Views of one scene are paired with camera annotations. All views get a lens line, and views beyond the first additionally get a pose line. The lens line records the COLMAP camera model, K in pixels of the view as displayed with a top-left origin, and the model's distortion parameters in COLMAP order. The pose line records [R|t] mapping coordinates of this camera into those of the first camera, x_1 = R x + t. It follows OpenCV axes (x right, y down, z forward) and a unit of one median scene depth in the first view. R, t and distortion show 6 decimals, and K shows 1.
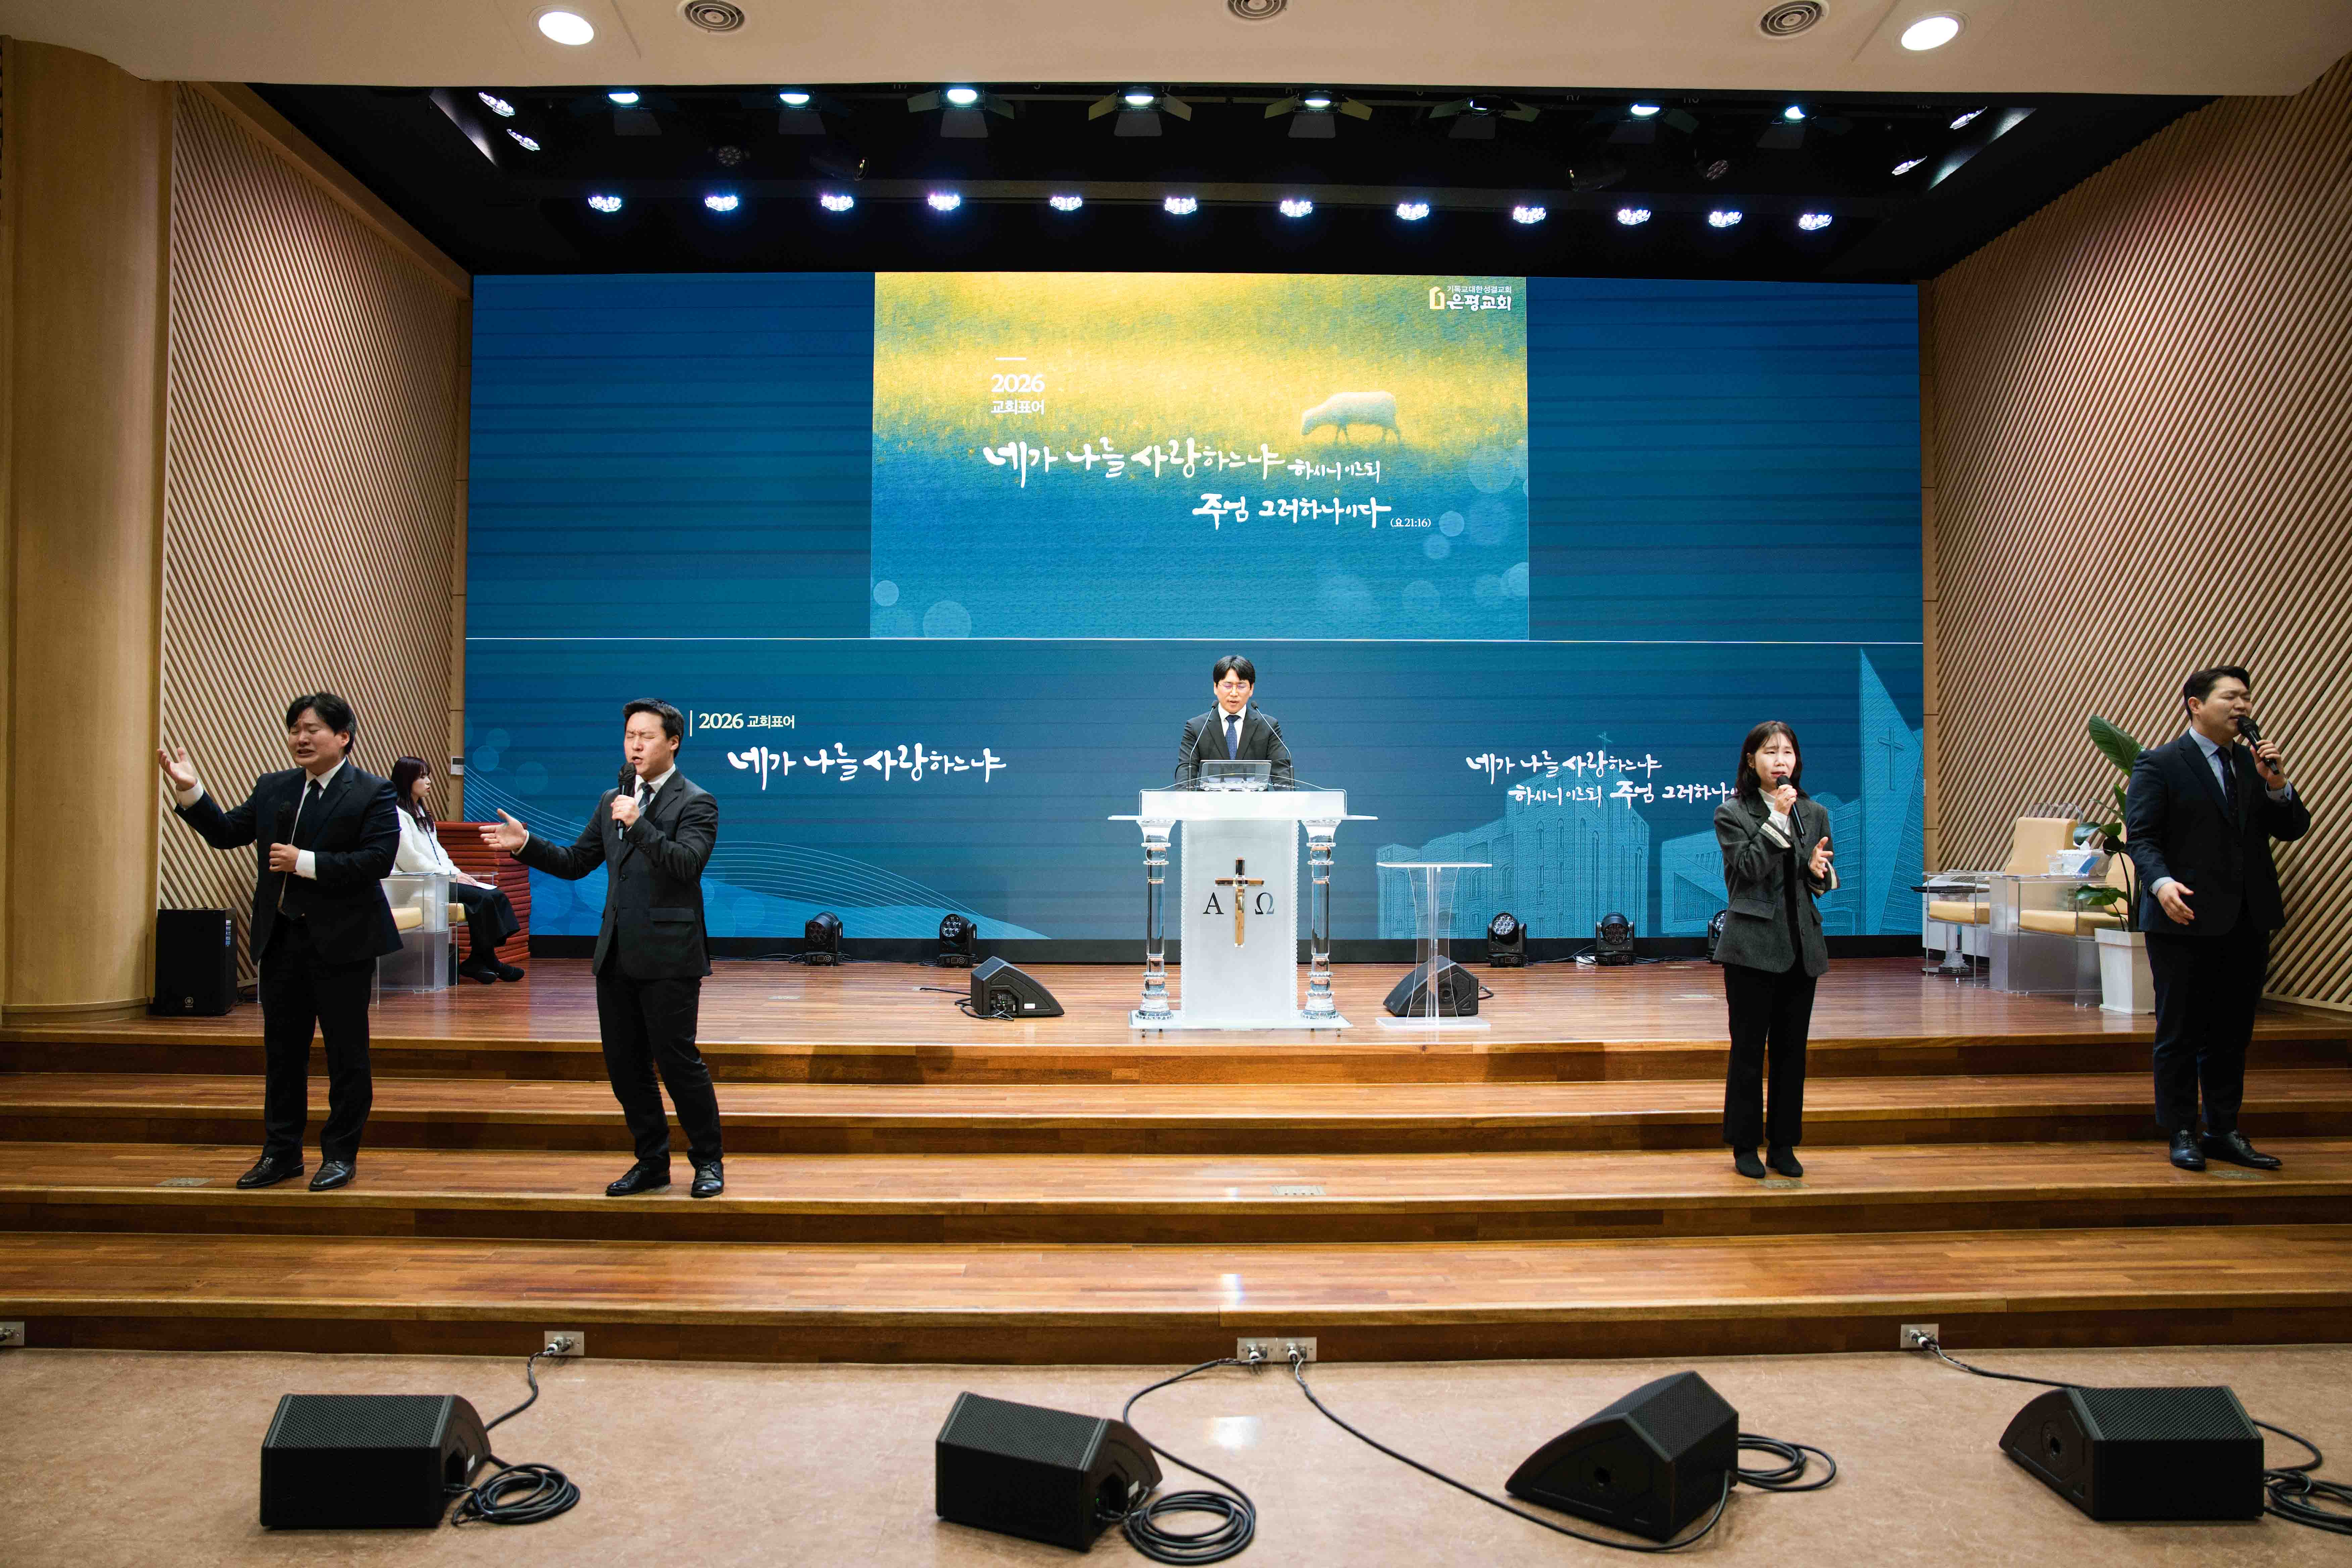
lens RADIAL K [[1690.4, 0, 1145.5], [0, 1690.4, 787.6], [0, 0, 1]] dist [-0.112962, 0.044245]
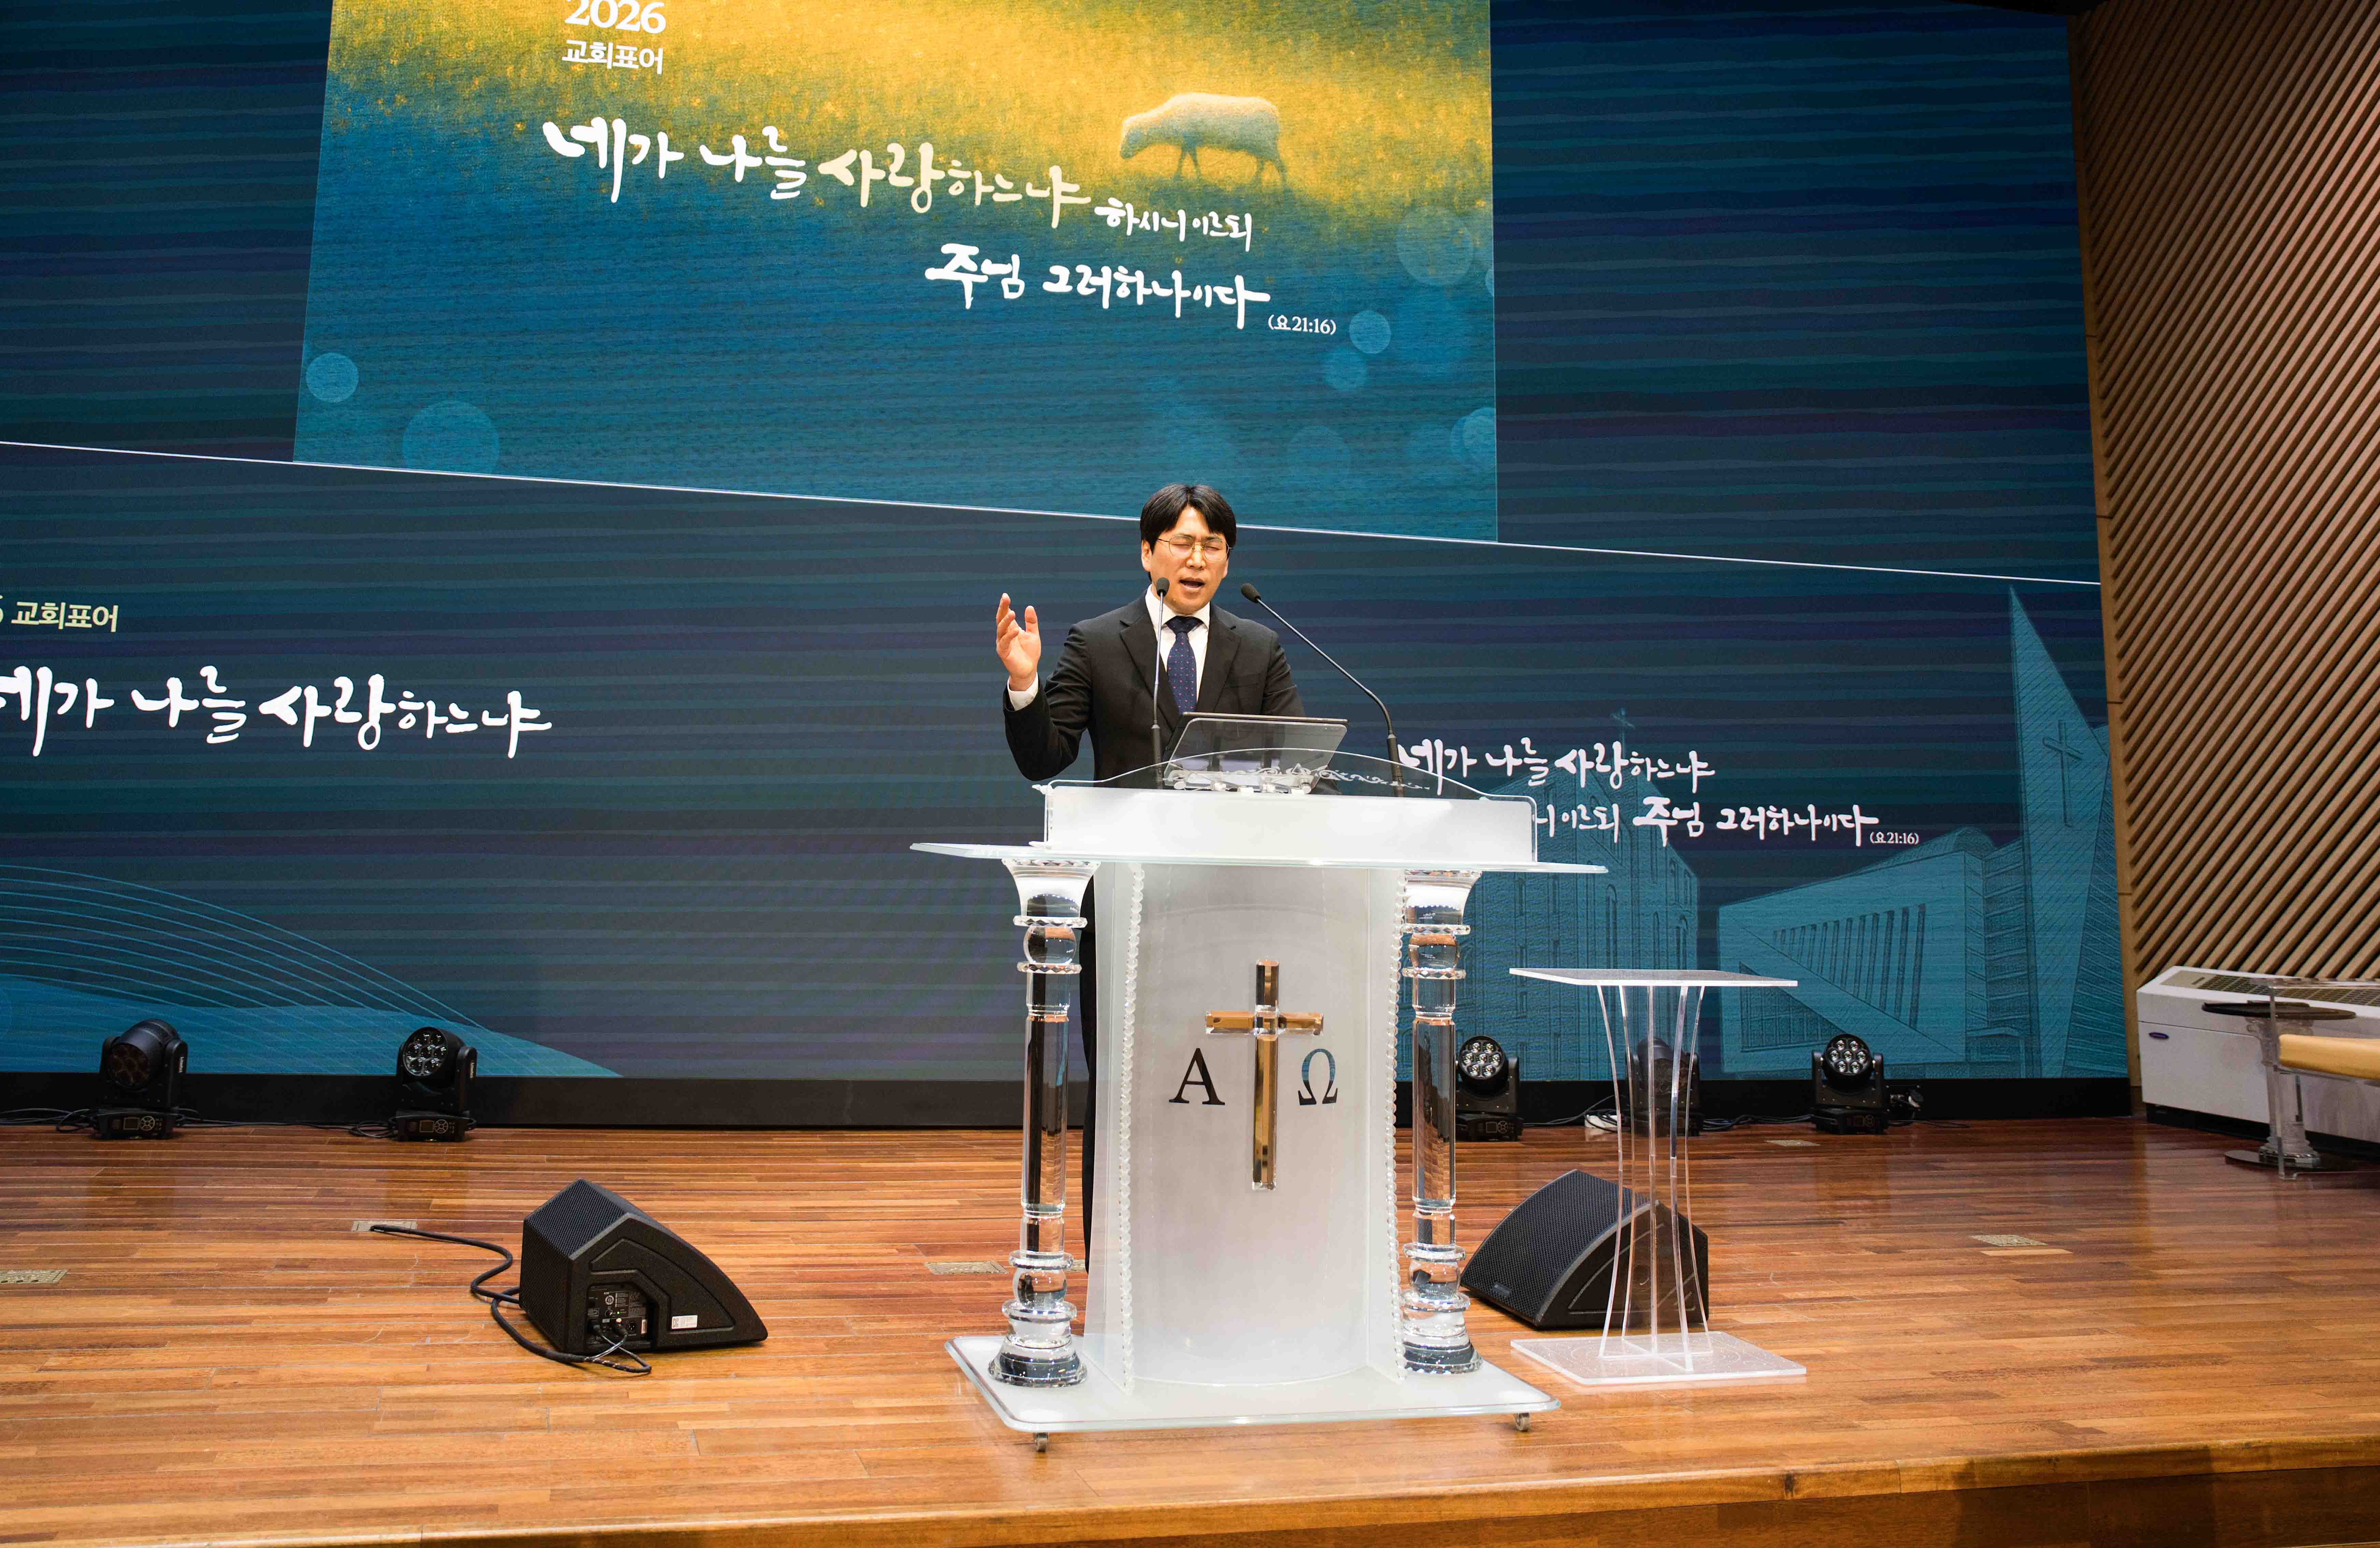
lens RADIAL K [[2045.6, 0, 1006.6], [0, 2045.6, 487.6], [0, 0, 1]] dist [-0.042155, 0.031702]
pose [[0.977463, 0.062911, 0.201515, -0.076770], [-0.032793, 0.988225, -0.149451, 0.003276], [-0.208544, 0.139474, 0.968017, 0.365694]]
